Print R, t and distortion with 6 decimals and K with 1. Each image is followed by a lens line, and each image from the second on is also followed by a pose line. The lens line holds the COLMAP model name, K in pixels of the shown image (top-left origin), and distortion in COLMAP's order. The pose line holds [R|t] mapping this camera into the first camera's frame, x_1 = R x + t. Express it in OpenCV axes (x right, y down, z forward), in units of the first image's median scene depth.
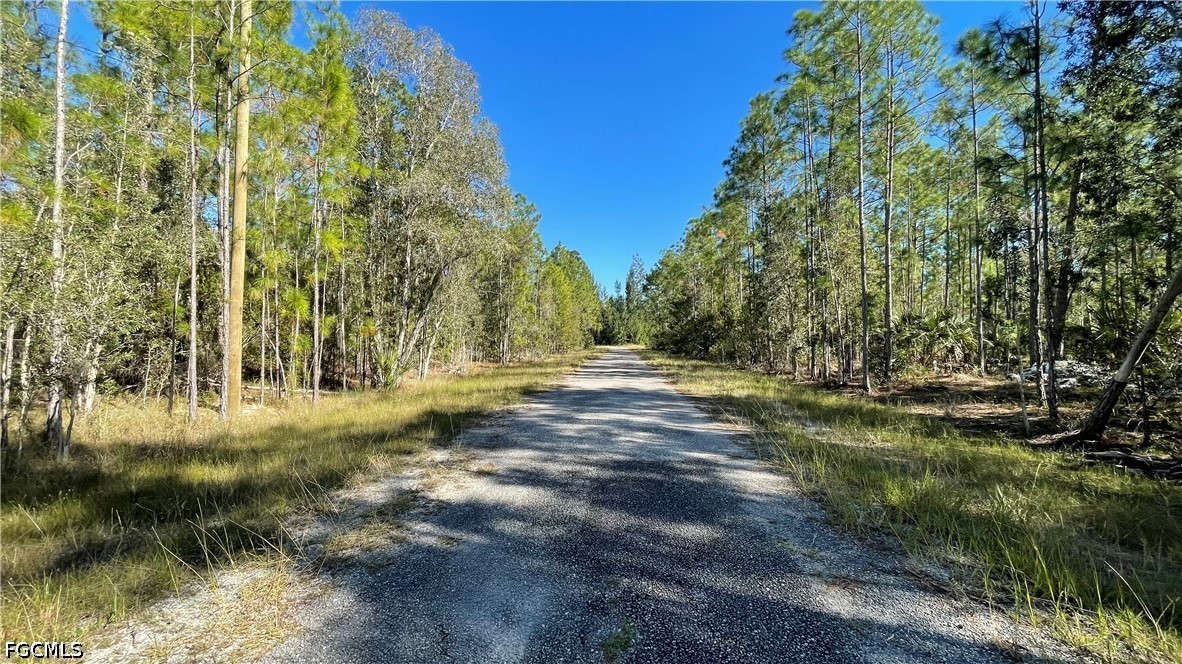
lens RADIAL K [[476.6, 0, 590.5], [0, 476.6, 330.7], [0, 0, 1]] dist [0.001410, 0.000120]
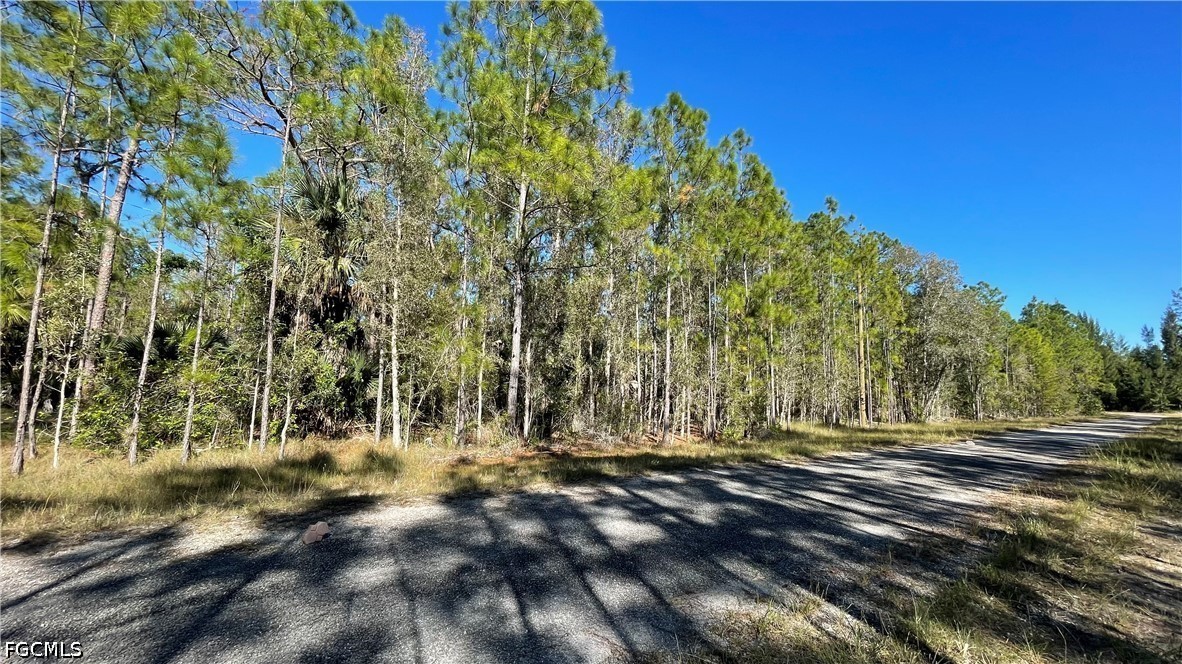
lens RADIAL K [[476.6, 0, 588.8], [0, 476.6, 336.8], [0, 0, 1]] dist [0.001410, 0.000120]
pose [[0.672919, -0.074769, -0.735928, 0.030302], [-0.005322, 0.994363, -0.105892, -0.004966], [0.739697, 0.075174, 0.668728, -0.266332]]
